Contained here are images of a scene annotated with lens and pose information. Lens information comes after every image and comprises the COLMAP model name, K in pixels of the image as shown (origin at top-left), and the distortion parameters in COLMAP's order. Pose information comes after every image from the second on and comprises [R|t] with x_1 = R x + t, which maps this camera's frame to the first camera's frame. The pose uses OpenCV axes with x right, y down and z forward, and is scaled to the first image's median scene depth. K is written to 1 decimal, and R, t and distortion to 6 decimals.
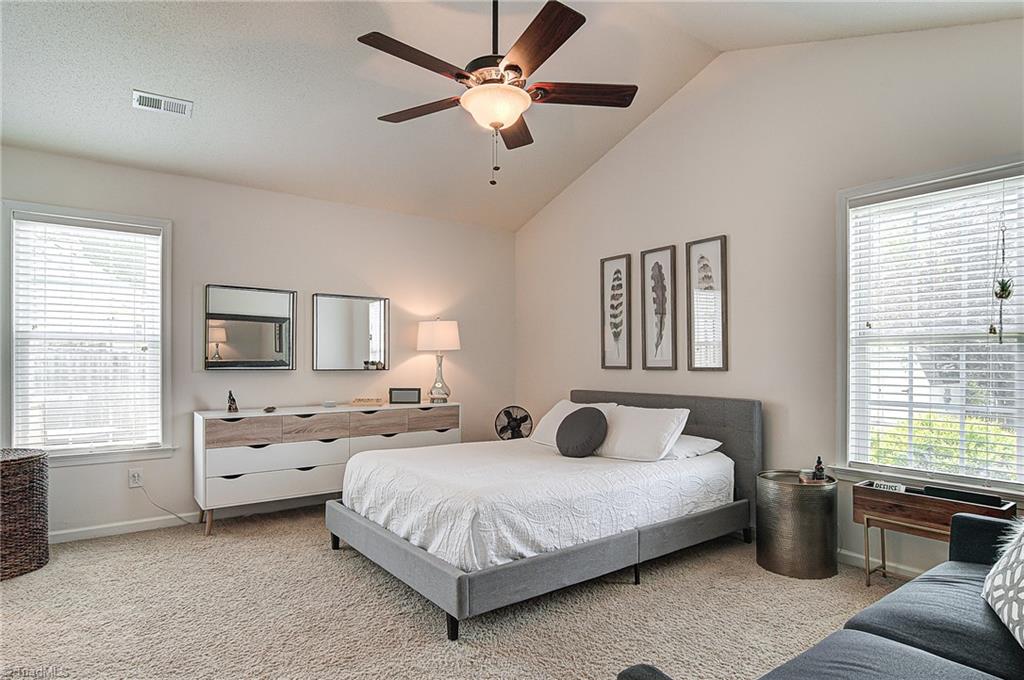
lens RADIAL K [[580.9, 0, 532.5], [0, 580.9, 345.1], [0, 0, 1]] dist [0.001570, -0.000619]
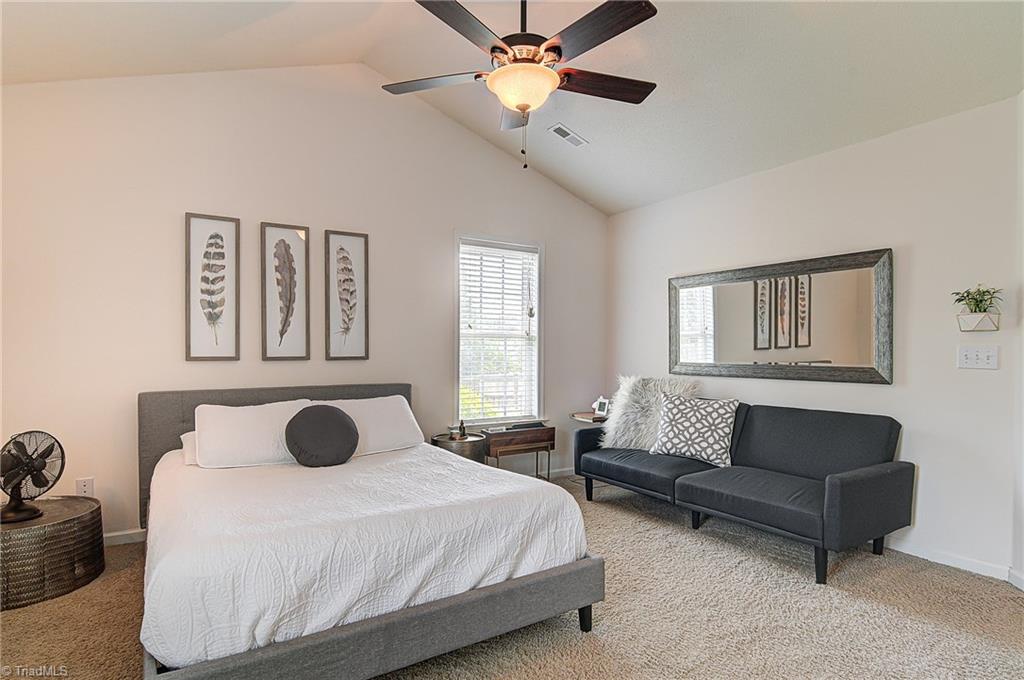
lens RADIAL K [[523.4, 0, 512.0], [0, 523.4, 340.0], [0, 0, 1]] dist [-0.001520, -0.000391]
pose [[0.086456, 0.032248, 0.995734, -0.547857], [-0.018385, 0.999357, -0.030769, 0.029177], [-0.996086, -0.015647, 0.086993, 0.574266]]
